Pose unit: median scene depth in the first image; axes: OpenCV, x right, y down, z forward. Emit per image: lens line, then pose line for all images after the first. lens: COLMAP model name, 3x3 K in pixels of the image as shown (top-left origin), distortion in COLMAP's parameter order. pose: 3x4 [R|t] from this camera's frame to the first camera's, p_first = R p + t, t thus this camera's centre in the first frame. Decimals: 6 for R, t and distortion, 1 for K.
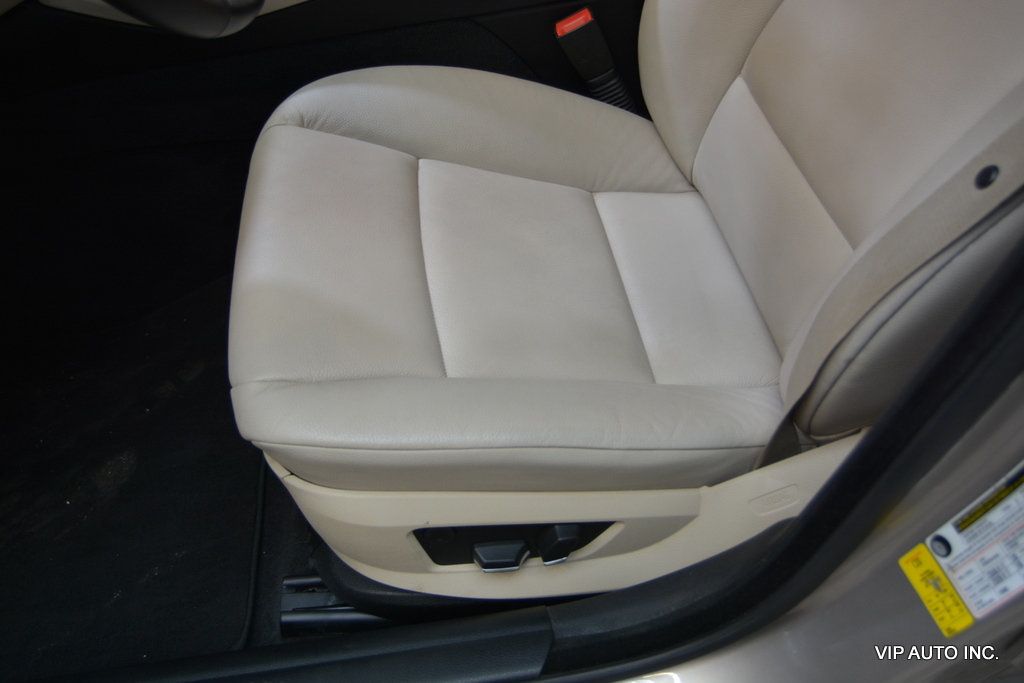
lens RADIAL K [[804.7, 0, 512.0], [0, 804.7, 341.5], [0, 0, 1]] dist [-0.002872, 0.003930]
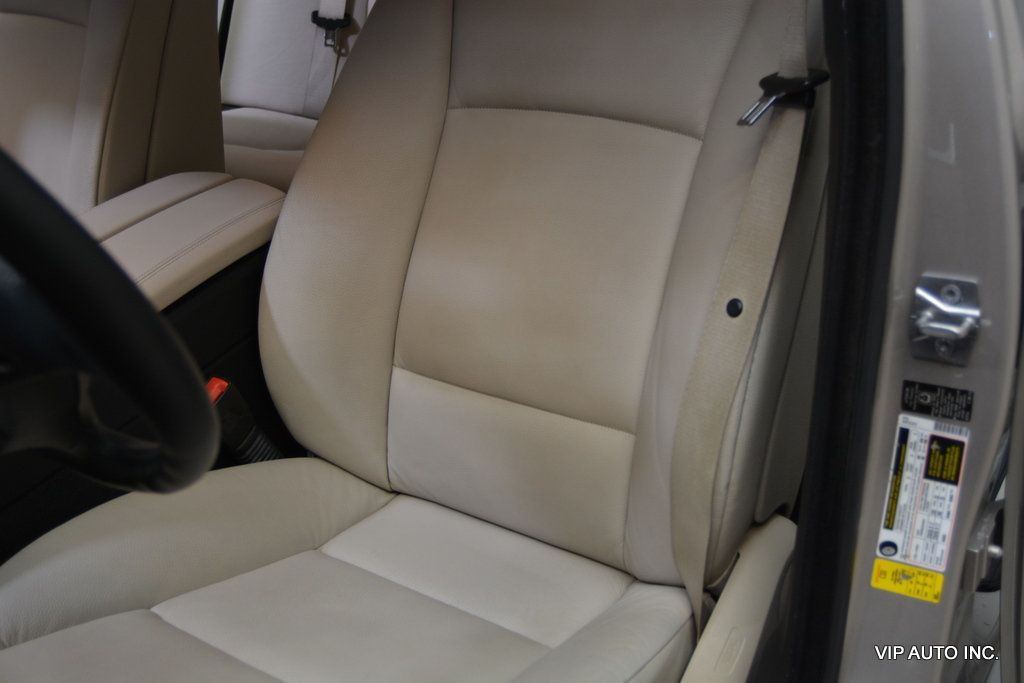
lens RADIAL K [[1170.0, 0, 512.0], [0, 1170.0, 341.5], [0, 0, 1]] dist [-0.010767, 0.009141]
pose [[0.660349, -0.371160, 0.652825, -0.957340], [0.596768, 0.787071, -0.156162, -0.072671], [-0.455858, 0.492706, 0.741238, -0.270033]]
